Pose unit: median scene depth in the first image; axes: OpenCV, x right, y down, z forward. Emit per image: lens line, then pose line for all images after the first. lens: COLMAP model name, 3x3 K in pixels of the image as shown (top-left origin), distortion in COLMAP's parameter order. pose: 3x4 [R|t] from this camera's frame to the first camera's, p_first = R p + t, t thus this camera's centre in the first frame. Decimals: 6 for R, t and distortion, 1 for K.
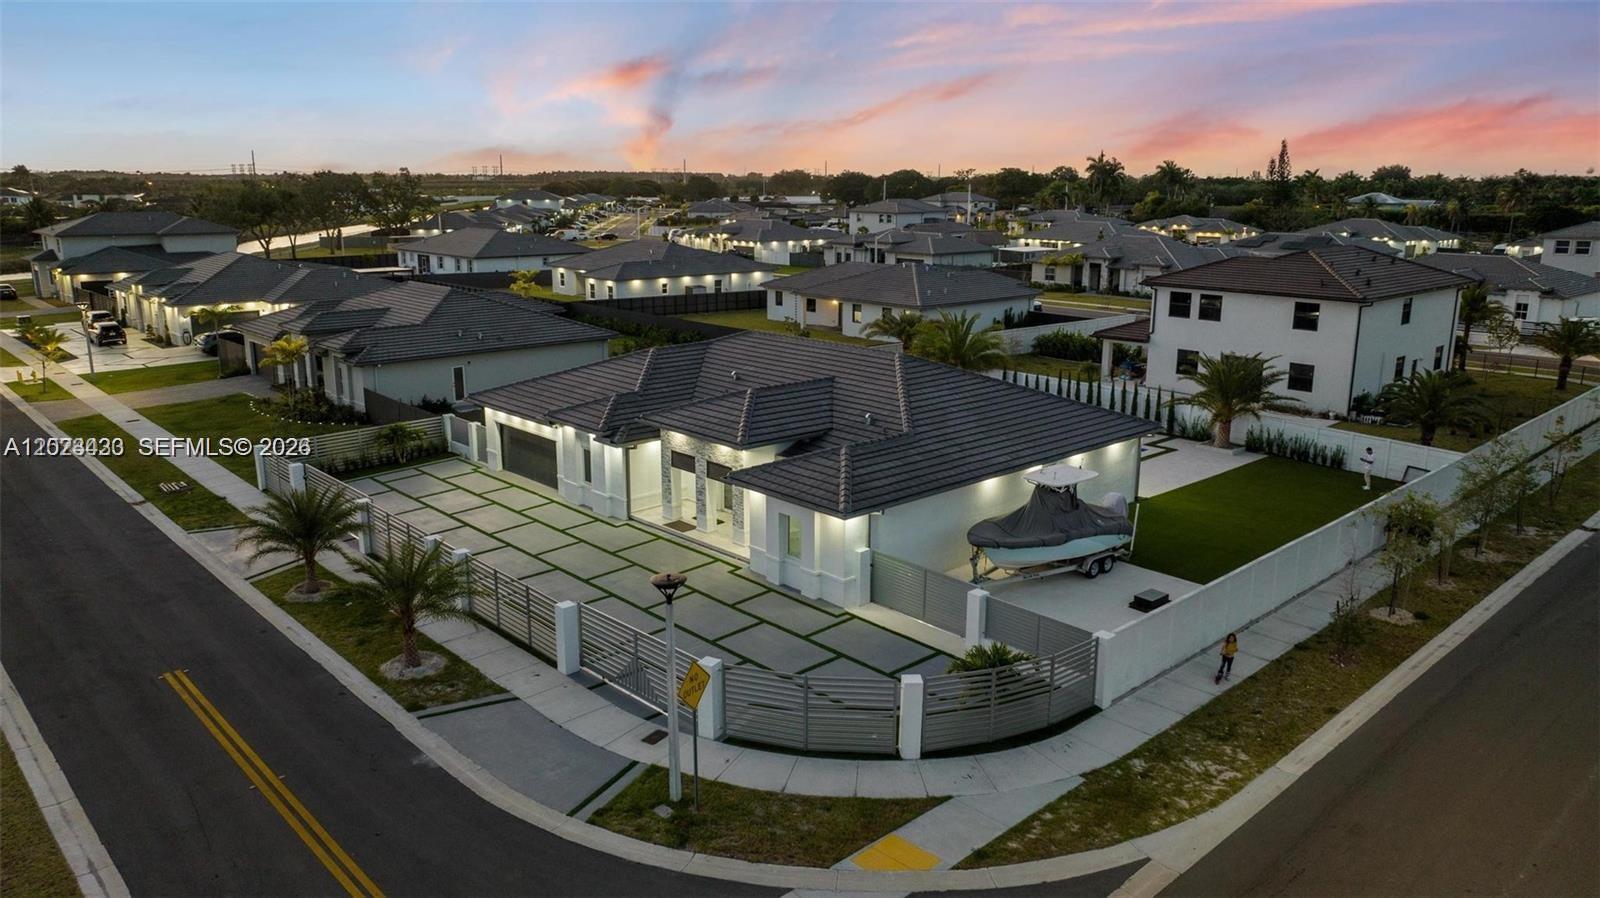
lens RADIAL K [[1114.7, 0, 801.7], [0, 1114.7, 452.0], [0, 0, 1]] dist [-0.031216, 0.032075]
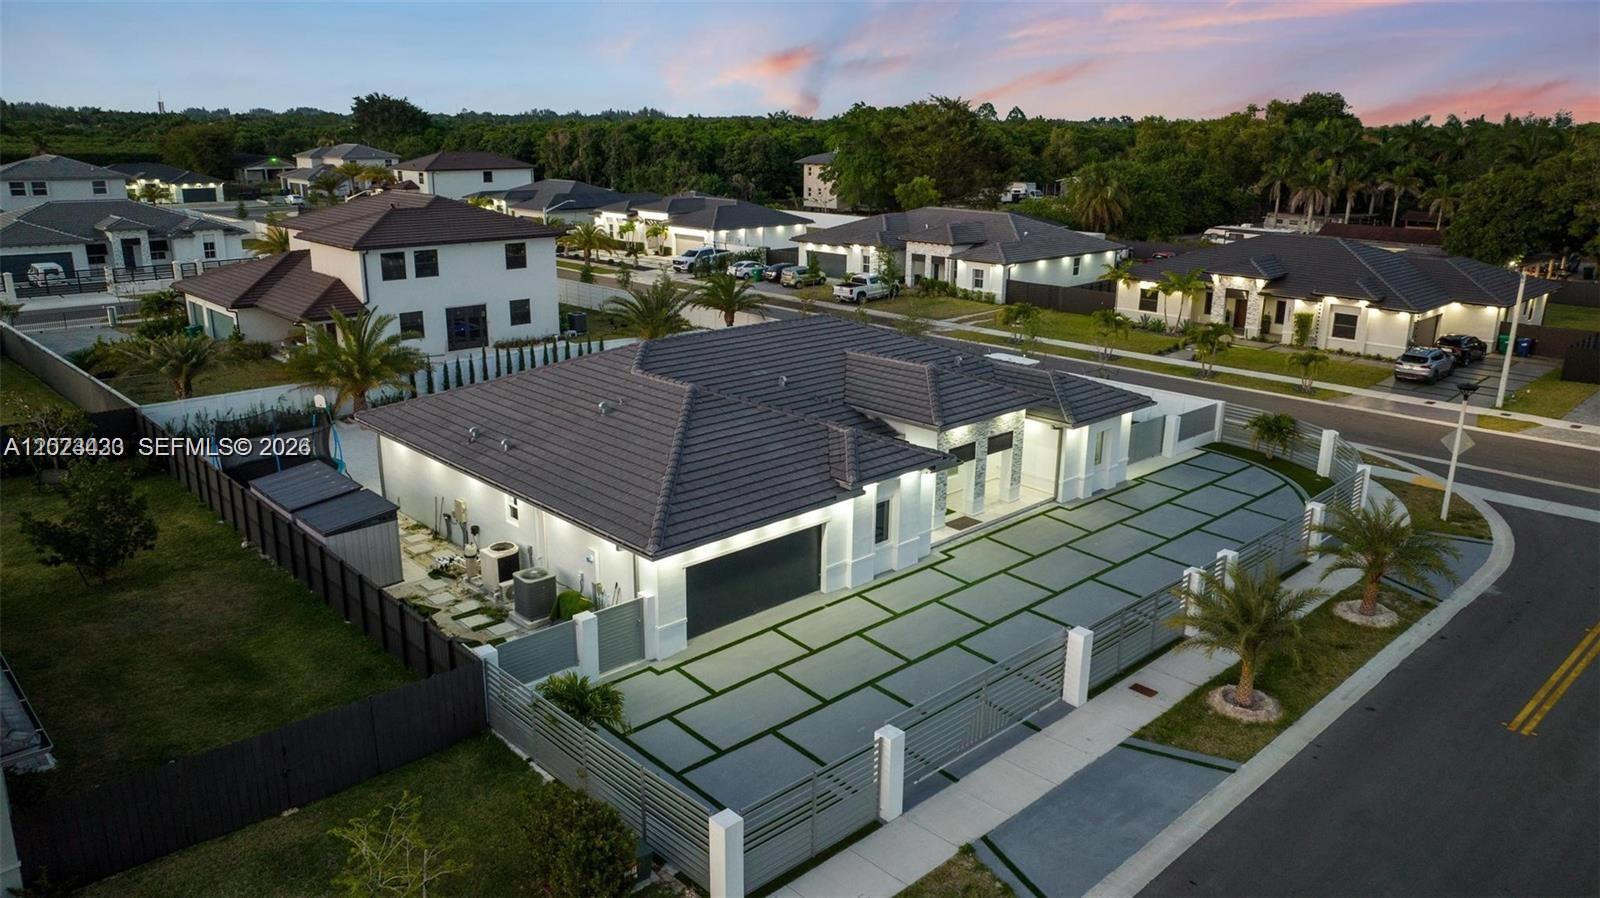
lens RADIAL K [[1114.7, 0, 808.7], [0, 1114.7, 449.6], [0, 0, 1]] dist [-0.031216, 0.032075]
pose [[-0.015176, -0.285897, 0.958140, -0.787402], [0.228469, 0.931908, 0.281689, -0.226346], [-0.973433, 0.223180, 0.051176, 0.855338]]
